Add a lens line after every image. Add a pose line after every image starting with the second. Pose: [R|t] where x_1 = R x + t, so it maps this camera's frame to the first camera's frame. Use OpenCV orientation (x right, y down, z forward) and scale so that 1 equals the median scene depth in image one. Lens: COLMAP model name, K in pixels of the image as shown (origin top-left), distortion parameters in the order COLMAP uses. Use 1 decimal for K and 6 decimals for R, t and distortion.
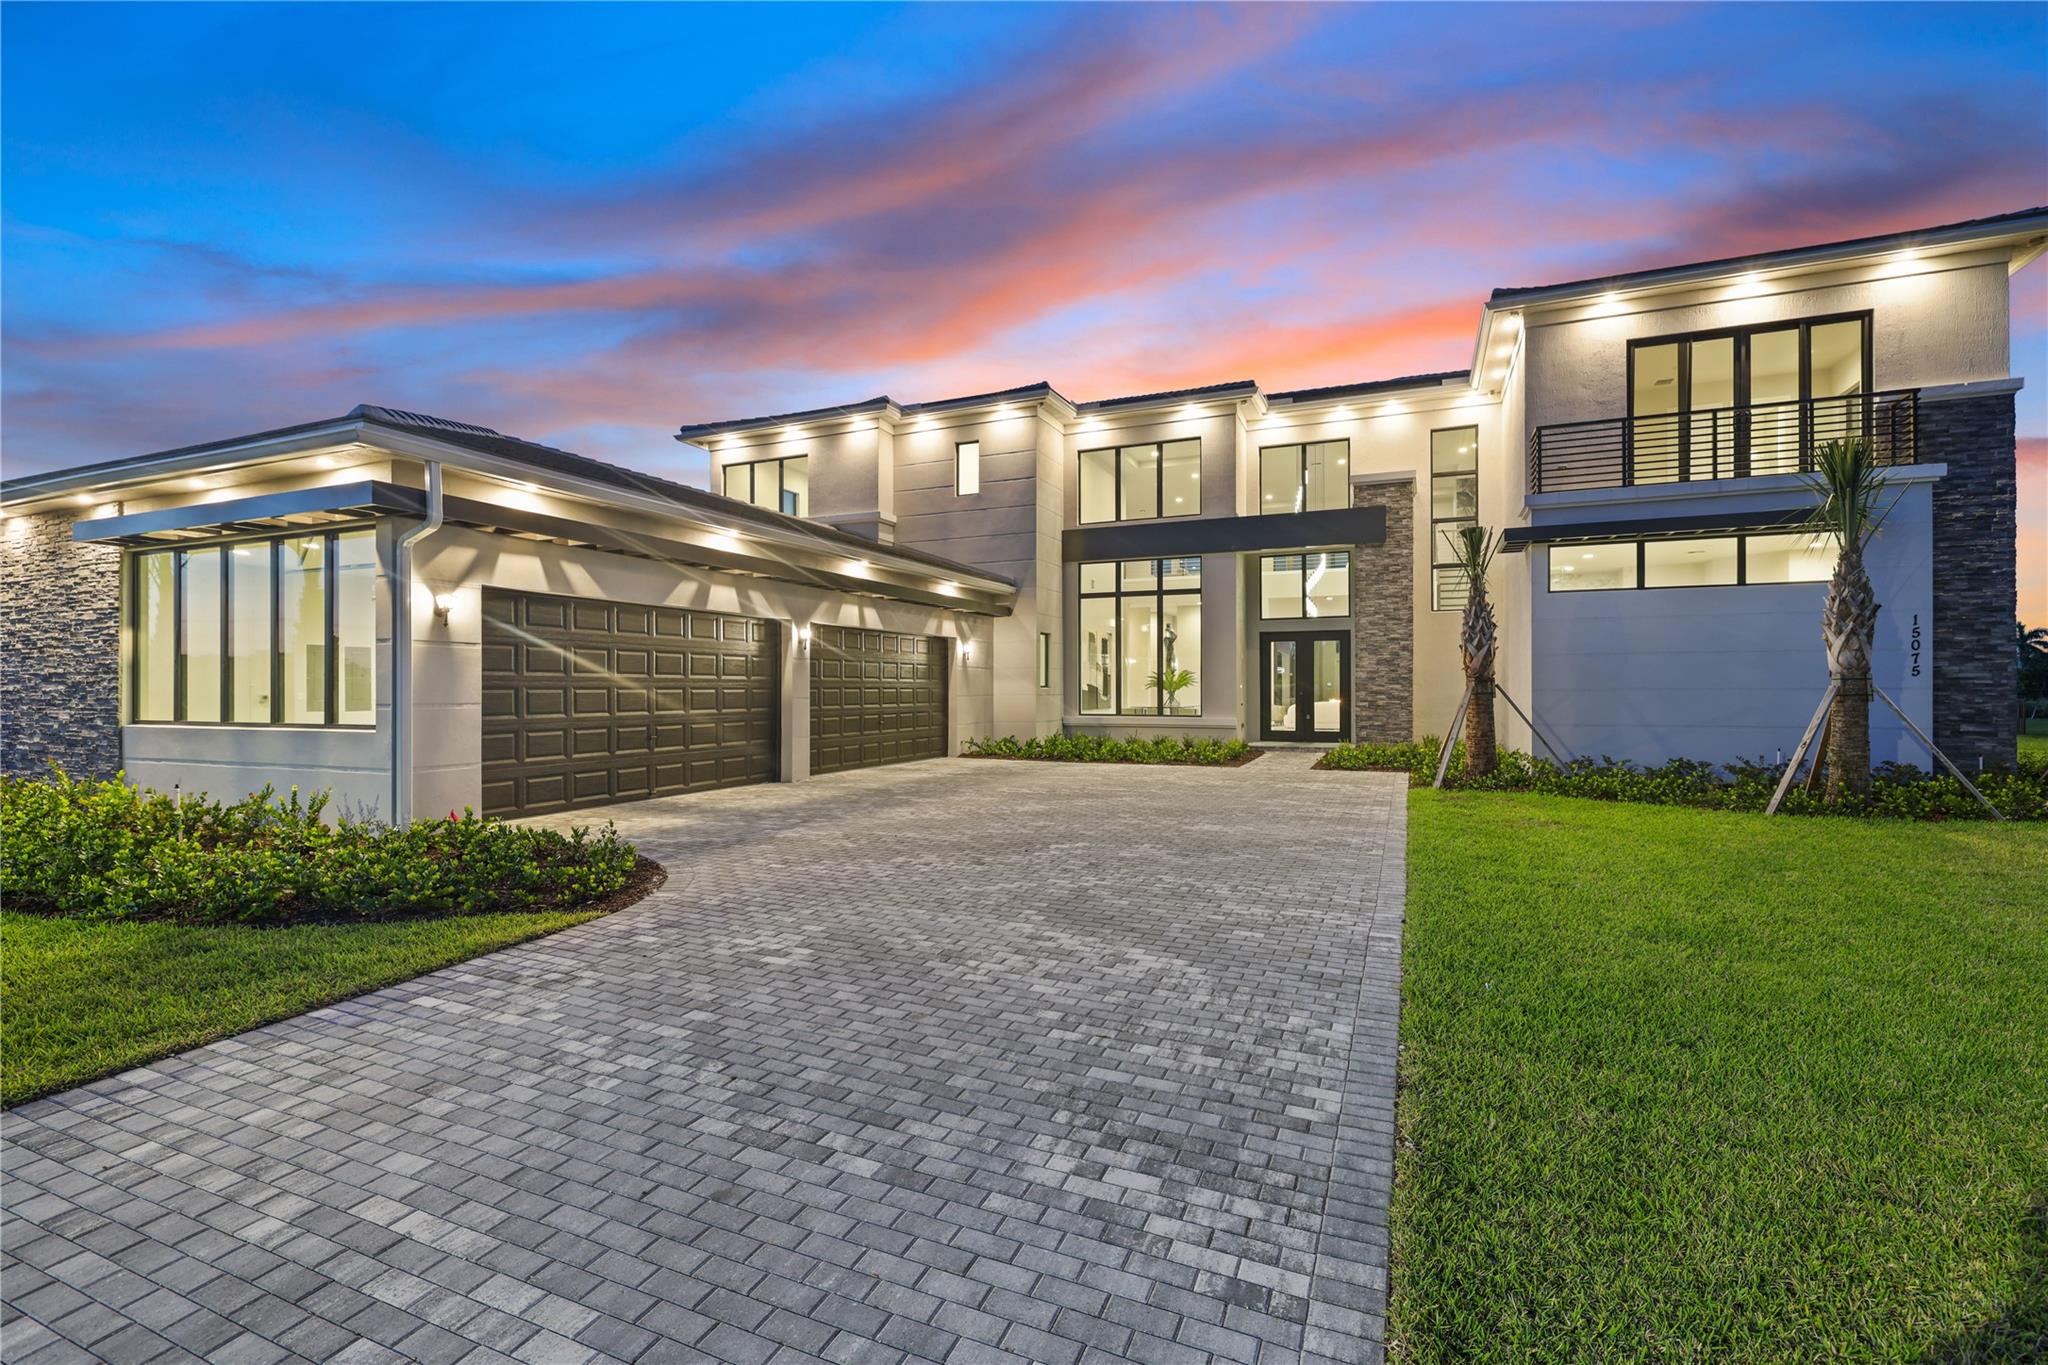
lens RADIAL K [[870.5, 0, 1029.5], [0, 870.5, 687.3], [0, 0, 1]] dist [0.000013, 0.000258]
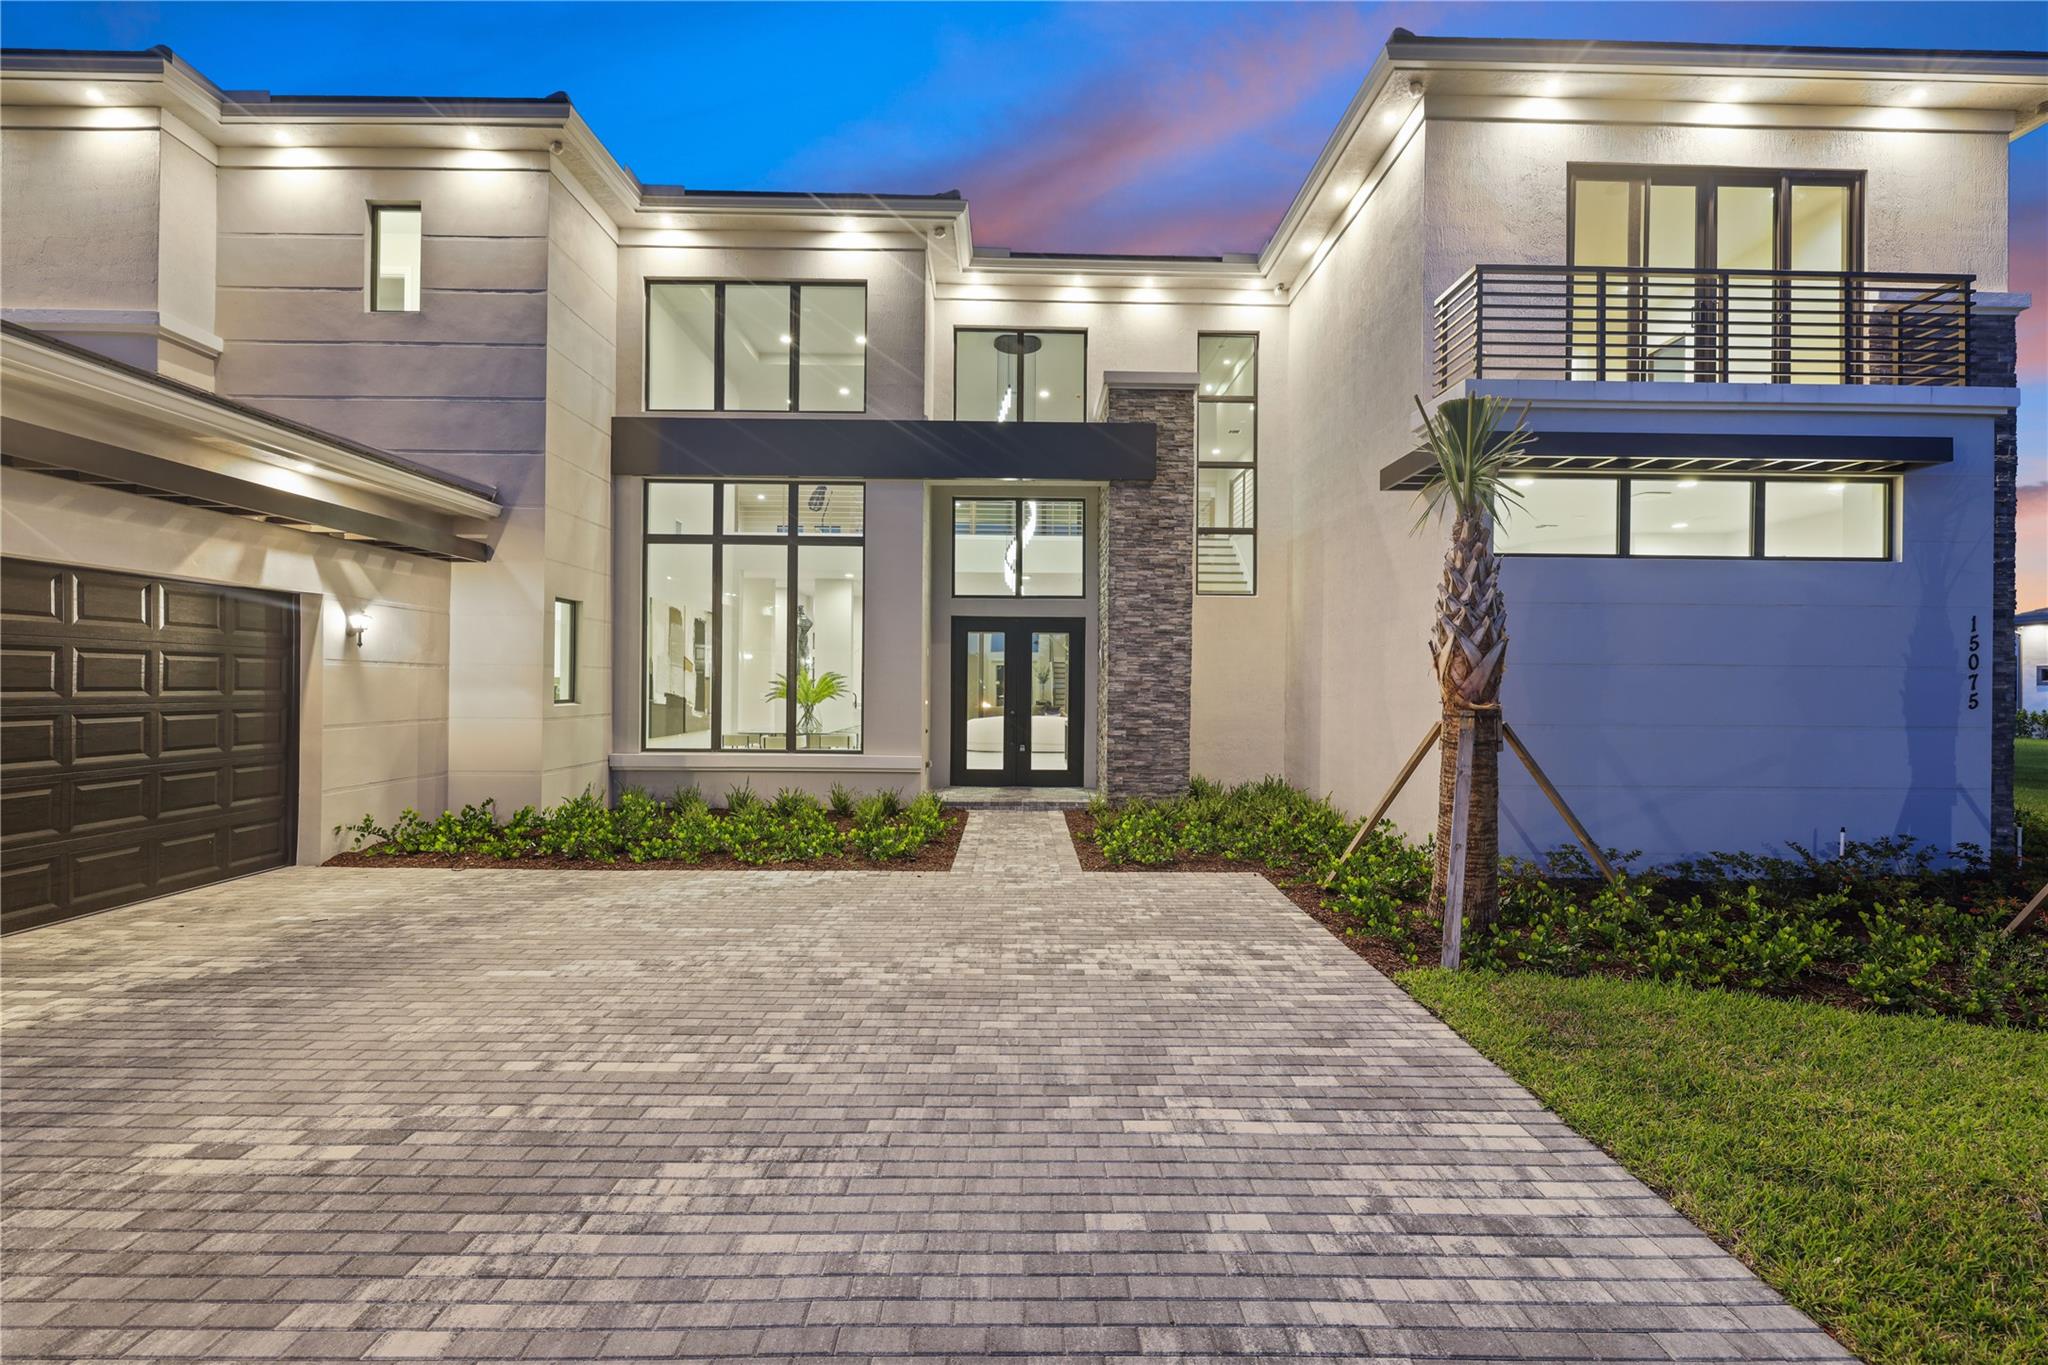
lens RADIAL K [[870.5, 0, 1029.5], [0, 870.5, 687.3], [0, 0, 1]] dist [0.000013, 0.000258]
pose [[0.911993, 0.009600, 0.410092, 0.057686], [-0.011210, 0.999936, 0.001522, -0.013315], [-0.410052, -0.005985, 0.912043, 0.412234]]
